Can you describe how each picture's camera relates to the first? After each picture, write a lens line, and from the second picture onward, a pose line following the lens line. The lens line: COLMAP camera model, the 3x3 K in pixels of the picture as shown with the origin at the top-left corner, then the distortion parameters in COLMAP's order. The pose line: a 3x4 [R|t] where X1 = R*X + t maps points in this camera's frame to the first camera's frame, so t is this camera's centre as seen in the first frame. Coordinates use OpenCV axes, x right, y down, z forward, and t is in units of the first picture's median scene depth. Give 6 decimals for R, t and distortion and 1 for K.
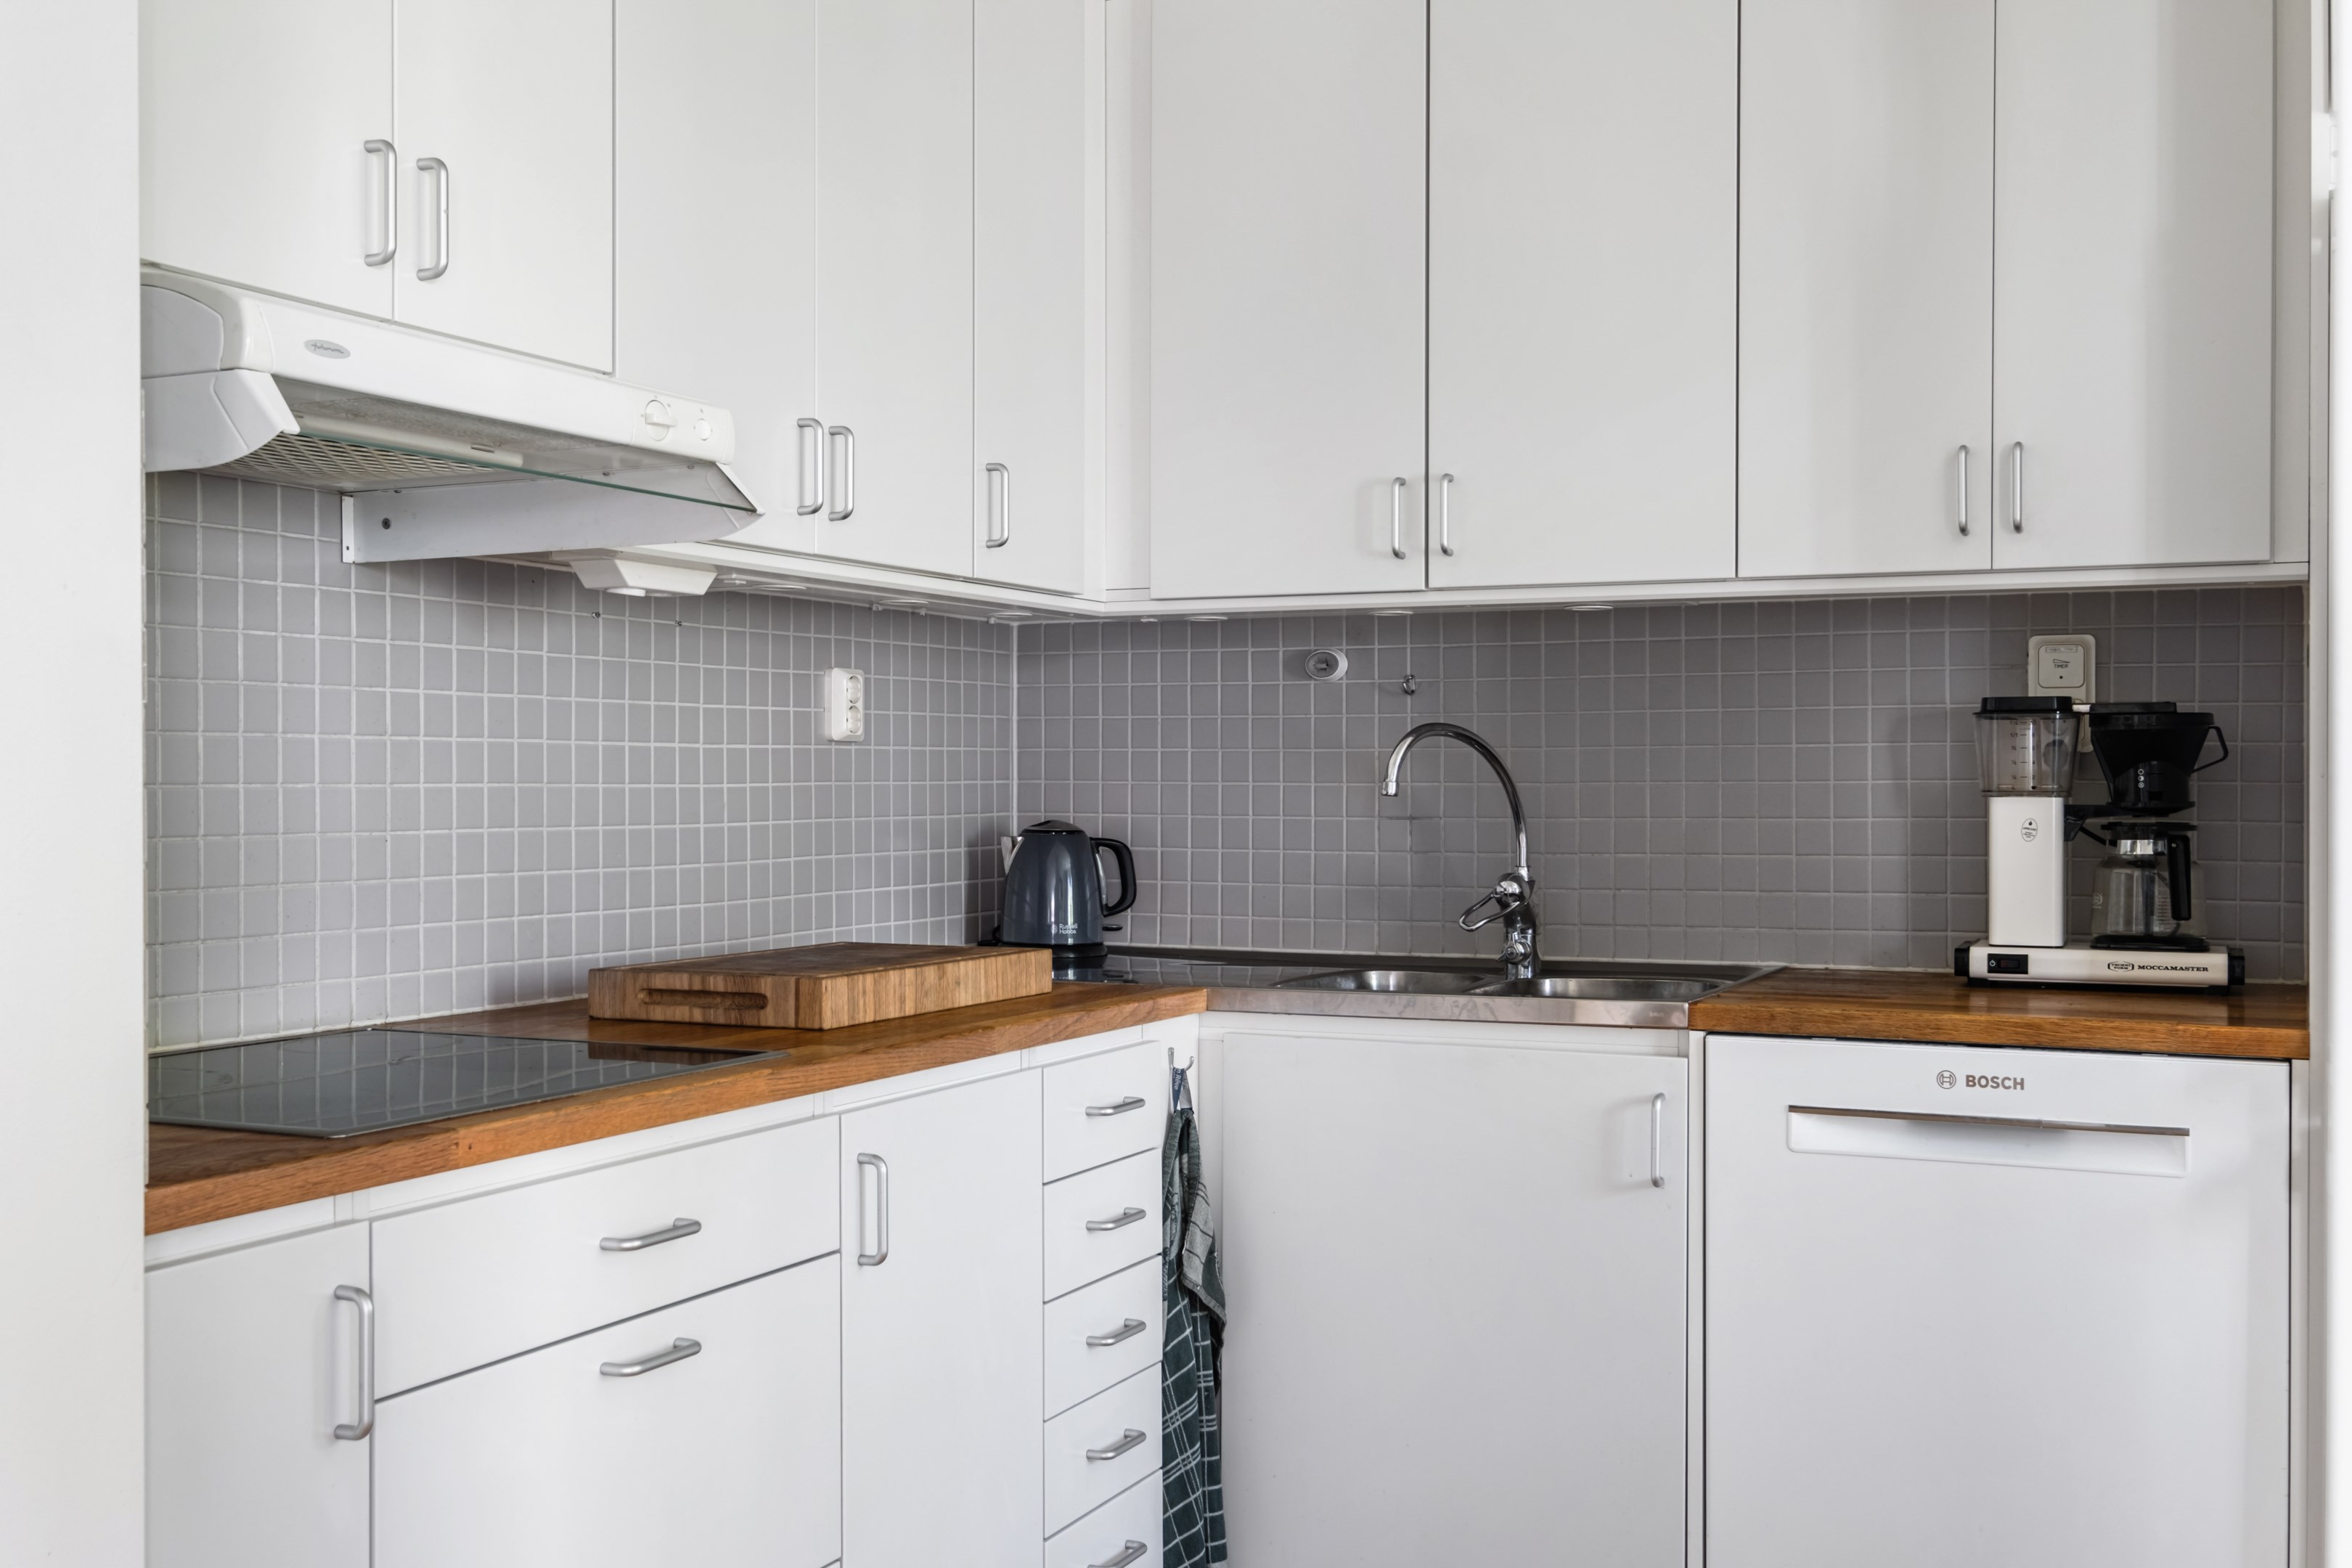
lens RADIAL K [[2421.2, 0, 1176.0], [0, 2421.2, 784.0], [0, 0, 1]] dist [-0.004136, 0.020543]
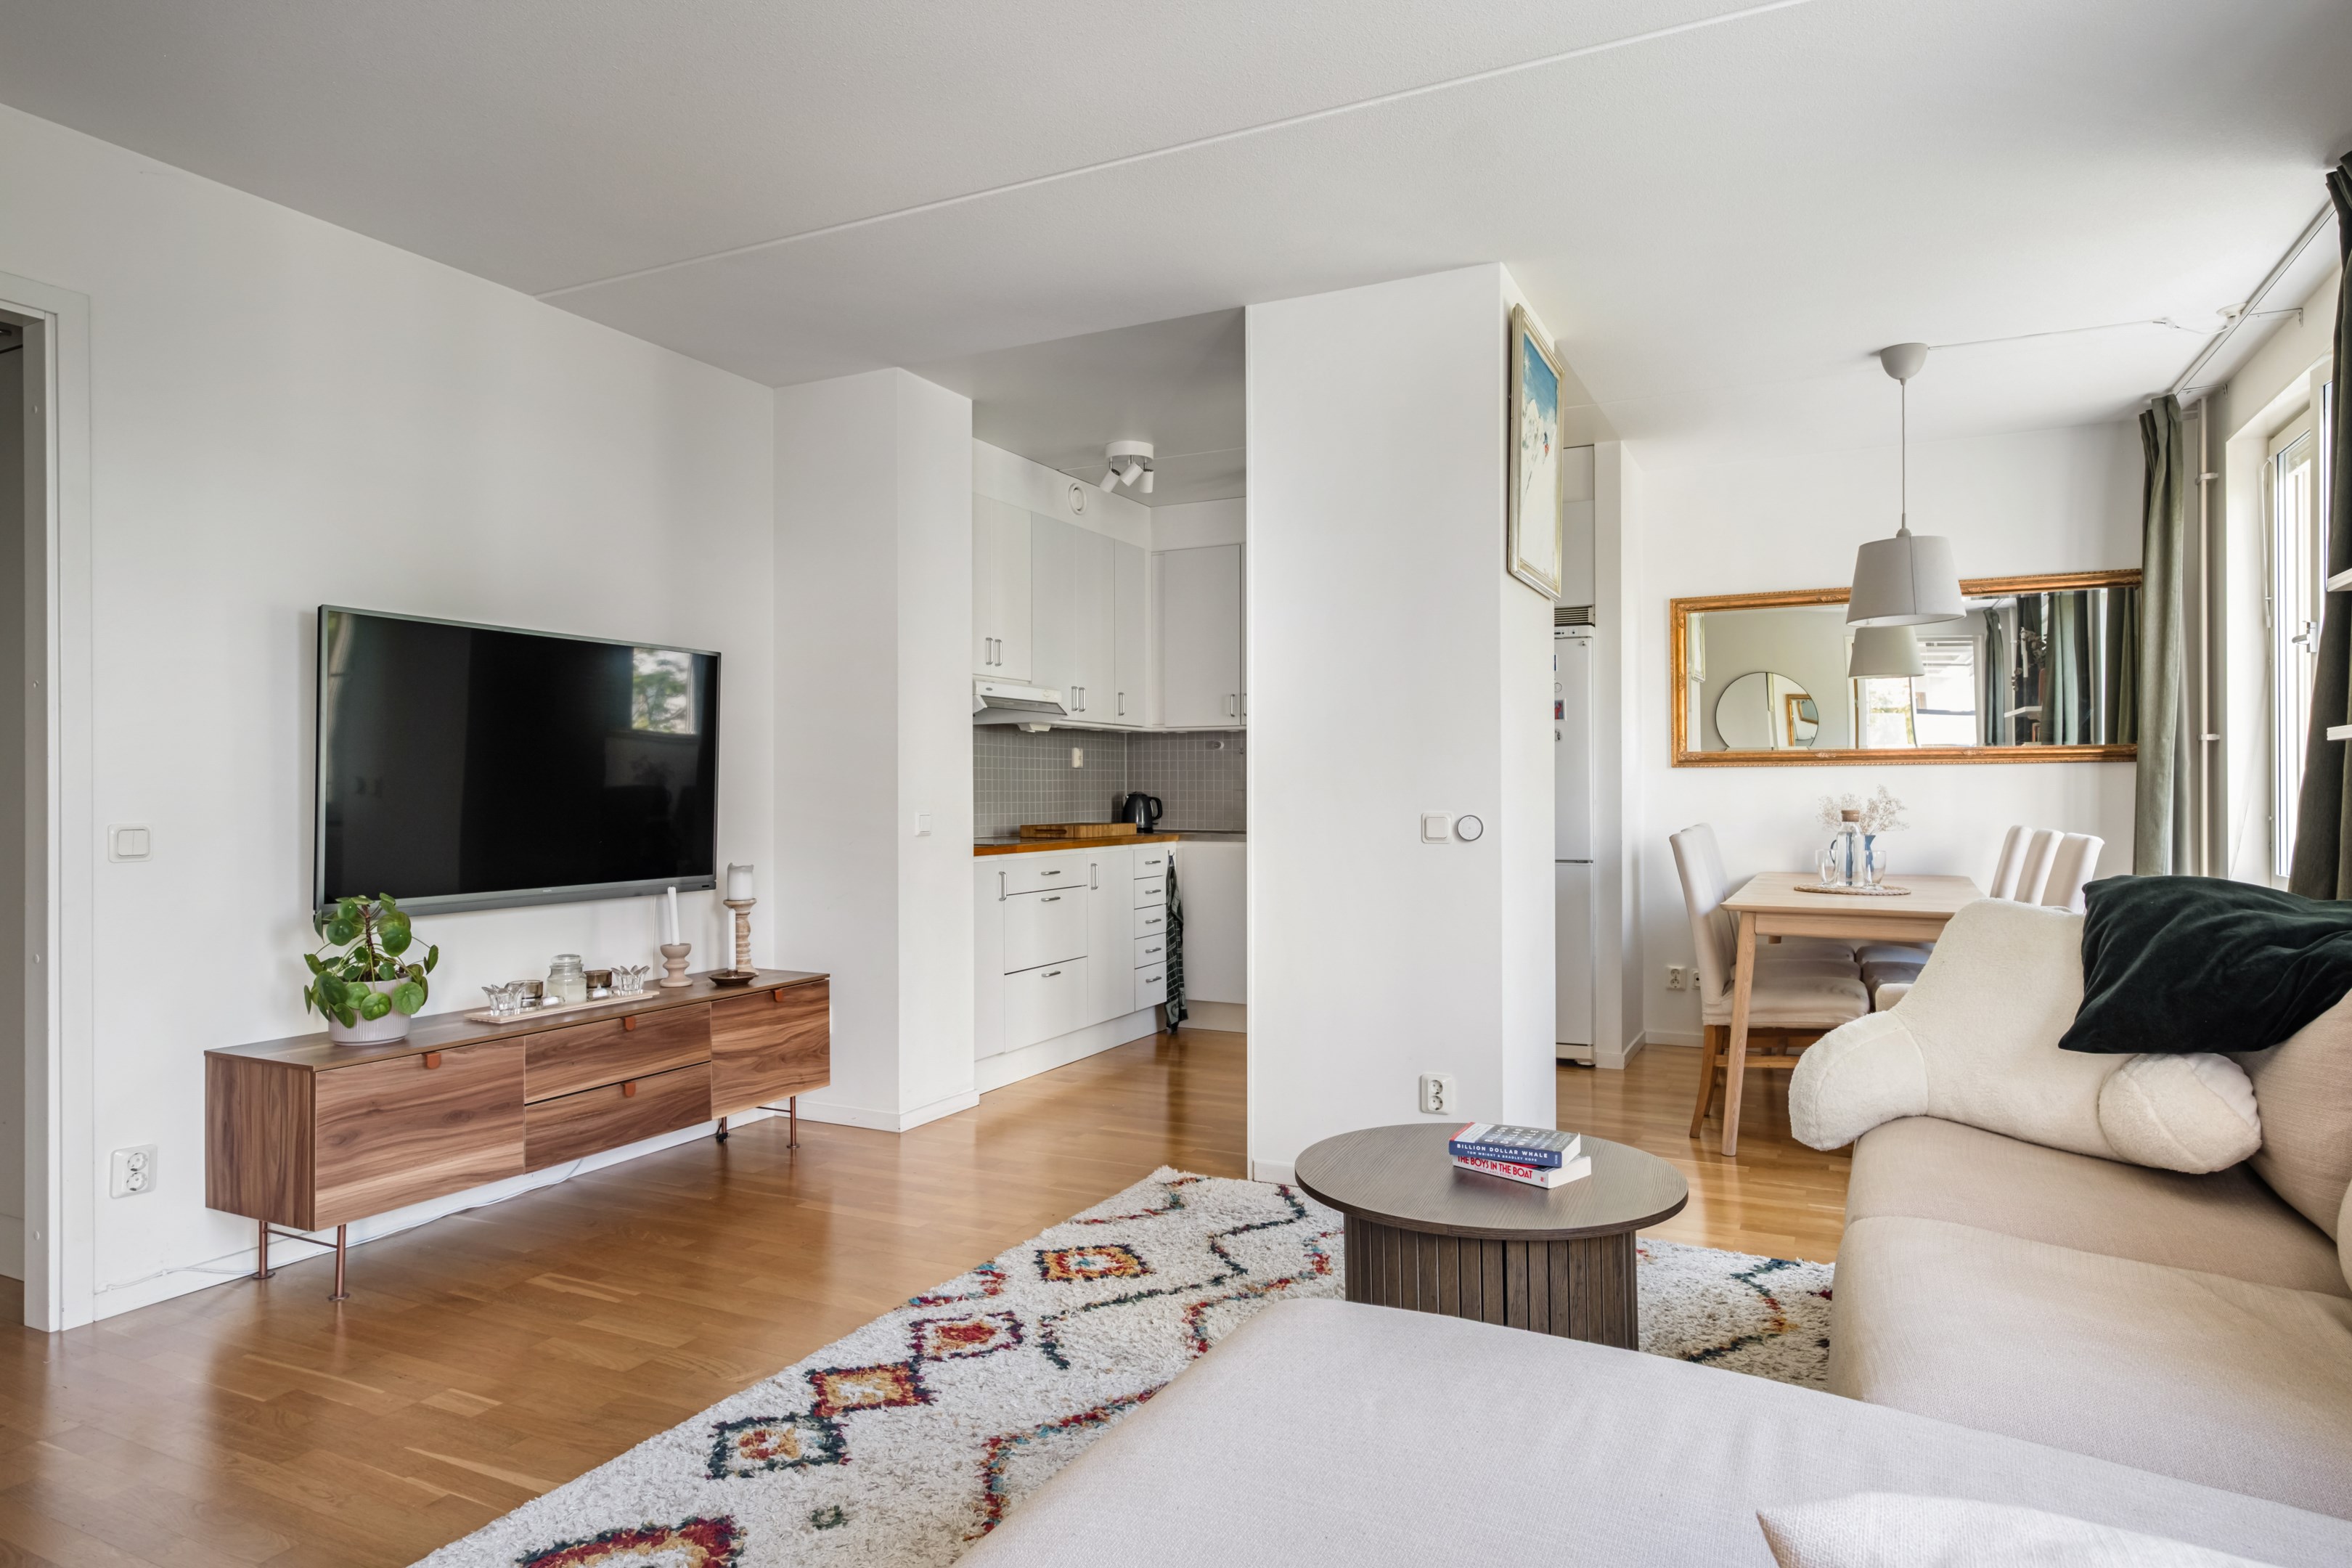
lens RADIAL K [[1371.0, 0, 1160.6], [0, 1371.0, 786.4], [0, 0, 1]] dist [0.004701, 0.000185]
pose [[0.999294, -0.003678, -0.037377, 0.064434], [0.003493, 0.999981, -0.004995, 0.021485], [0.037395, 0.004861, 0.999289, -1.108337]]
